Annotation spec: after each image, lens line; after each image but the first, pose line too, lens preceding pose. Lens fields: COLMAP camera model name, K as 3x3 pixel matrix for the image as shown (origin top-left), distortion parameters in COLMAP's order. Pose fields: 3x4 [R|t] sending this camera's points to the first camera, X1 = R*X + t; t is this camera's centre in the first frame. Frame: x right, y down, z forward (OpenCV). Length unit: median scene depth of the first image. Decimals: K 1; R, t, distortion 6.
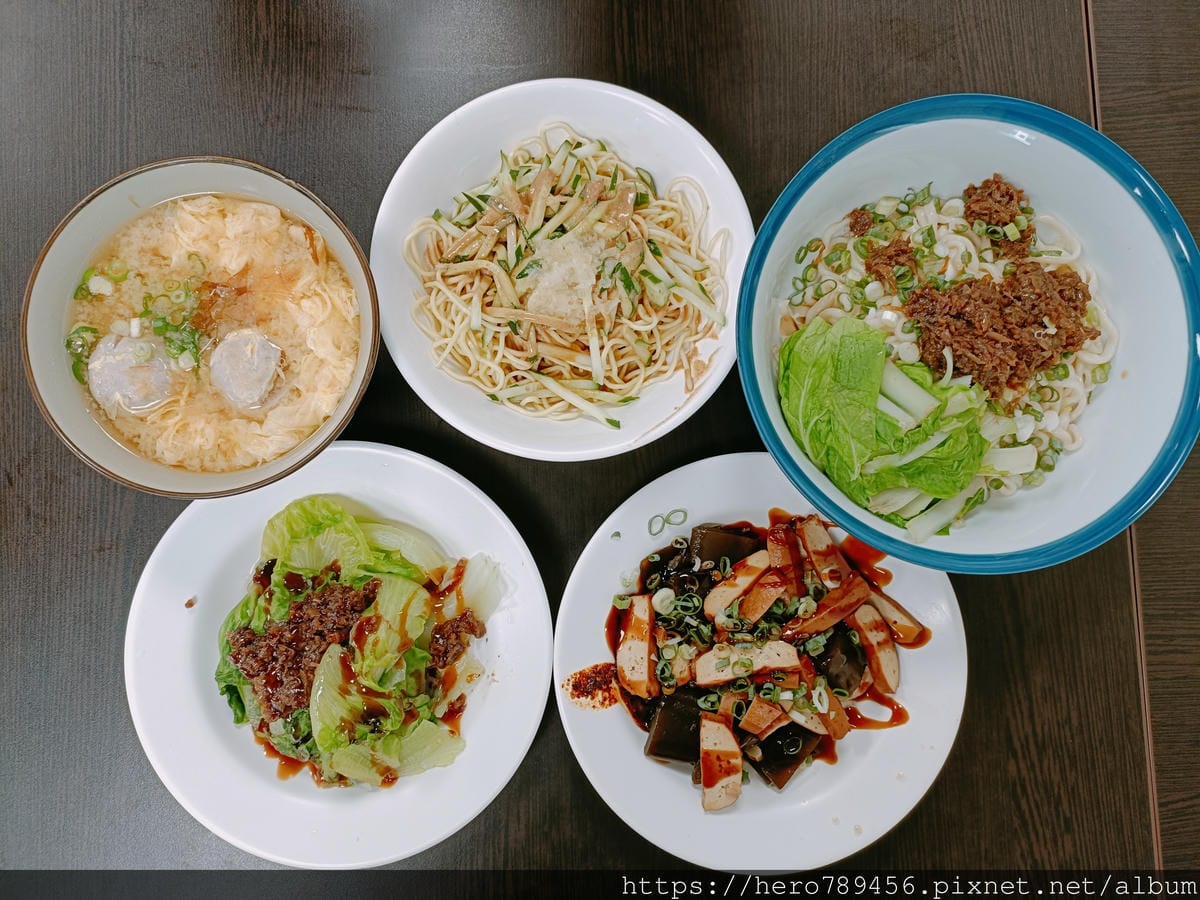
lens RADIAL K [[910.7, 0, 599.5], [0, 910.7, 452.0], [0, 0, 1]] dist [0.056661, -0.079602]
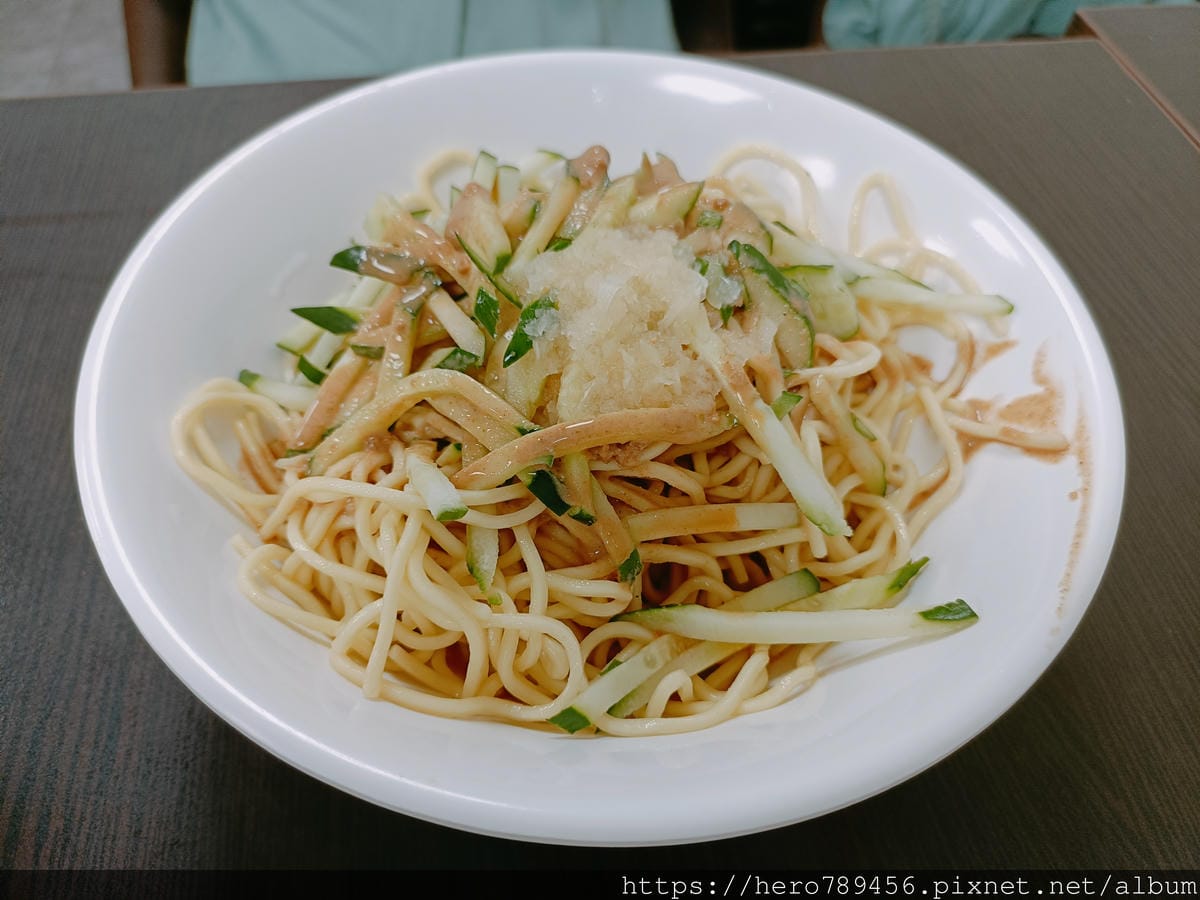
lens RADIAL K [[910.7, 0, 602.4], [0, 910.7, 449.9], [0, 0, 1]] dist [0.056661, -0.079602]
pose [[0.894550, -0.346963, 0.281773, -0.164465], [0.444807, 0.752952, -0.484984, 0.027670], [-0.043890, 0.559177, 0.827885, 0.688734]]
